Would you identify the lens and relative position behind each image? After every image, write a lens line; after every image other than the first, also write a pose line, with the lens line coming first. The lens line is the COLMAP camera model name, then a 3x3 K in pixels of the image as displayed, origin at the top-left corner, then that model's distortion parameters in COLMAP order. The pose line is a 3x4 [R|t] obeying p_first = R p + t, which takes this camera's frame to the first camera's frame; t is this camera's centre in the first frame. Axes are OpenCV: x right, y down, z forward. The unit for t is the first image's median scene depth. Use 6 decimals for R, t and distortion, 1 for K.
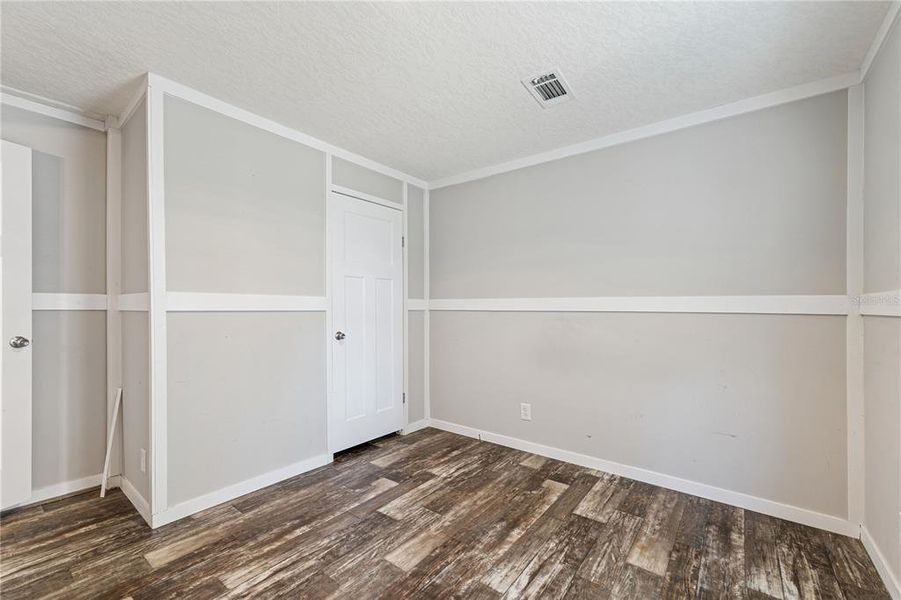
lens RADIAL K [[374.4, 0, 456.0], [0, 374.4, 282.7], [0, 0, 1]] dist [0.007525, -0.000611]
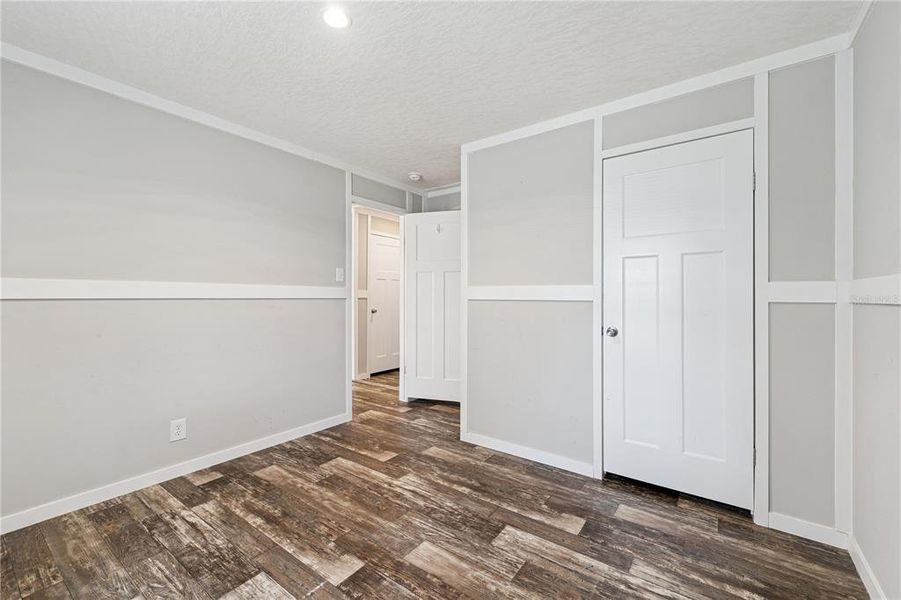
lens RADIAL K [[374.4, 0, 454.8], [0, 374.4, 294.7], [0, 0, 1]] dist [0.007525, -0.000611]
pose [[0.018913, -0.013393, -0.999731, 0.930545], [0.065217, 0.997797, -0.012133, 0.087390], [0.997692, -0.064970, 0.019745, 1.218746]]
